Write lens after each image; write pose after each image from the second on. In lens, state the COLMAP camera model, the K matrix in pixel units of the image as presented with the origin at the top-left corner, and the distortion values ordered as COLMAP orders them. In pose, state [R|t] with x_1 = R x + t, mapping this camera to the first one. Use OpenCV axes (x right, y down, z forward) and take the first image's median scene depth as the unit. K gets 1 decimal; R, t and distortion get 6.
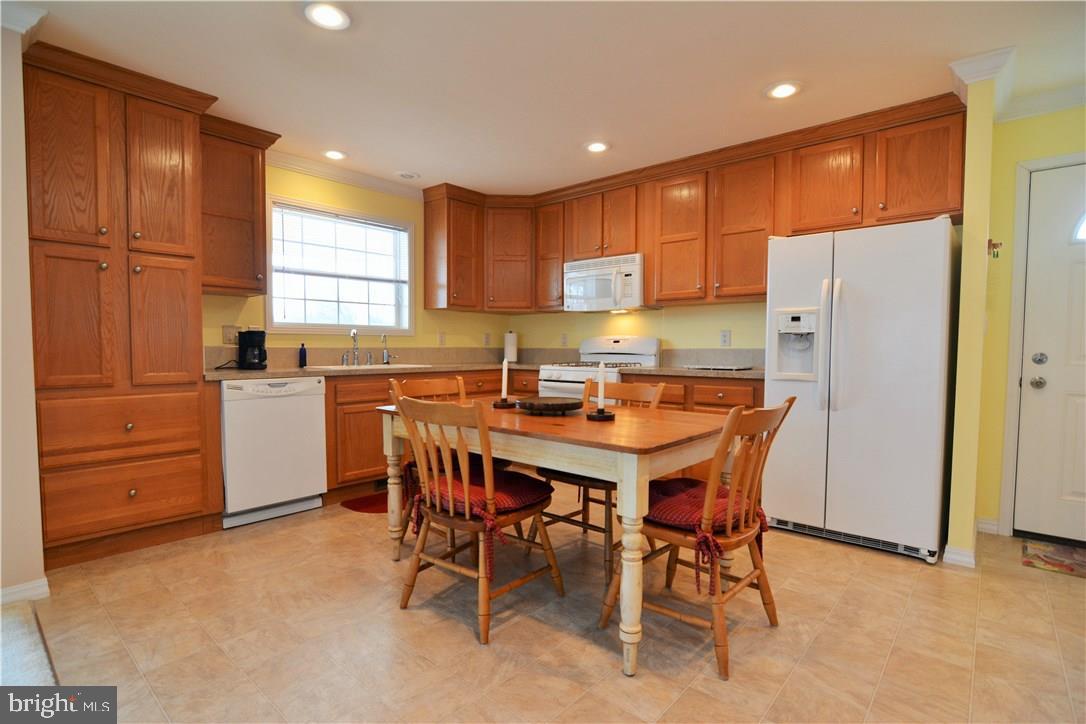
lens RADIAL K [[525.2, 0, 541.5], [0, 525.2, 362.5], [0, 0, 1]] dist [-0.013954, -0.000348]
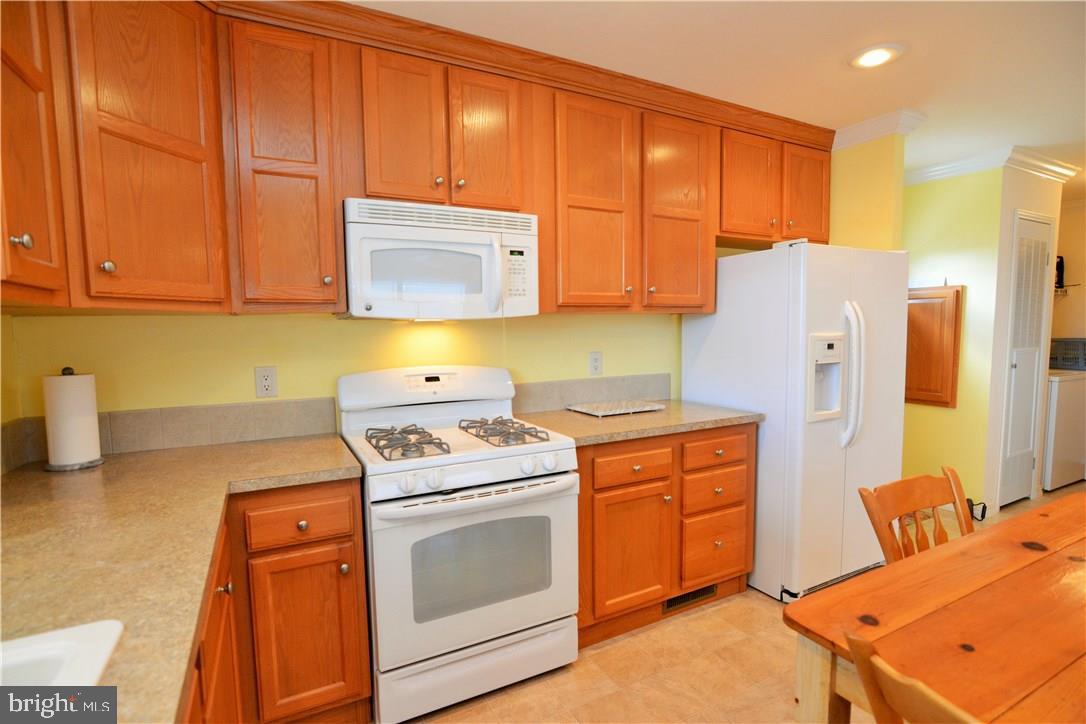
lens RADIAL K [[525.2, 0, 540.7], [0, 525.2, 370.4], [0, 0, 1]] dist [-0.013954, -0.000348]
pose [[0.369066, -0.082432, 0.925740, -0.450485], [0.041665, 0.996525, 0.072124, -0.125361], [-0.928469, 0.011952, 0.371218, 1.129734]]
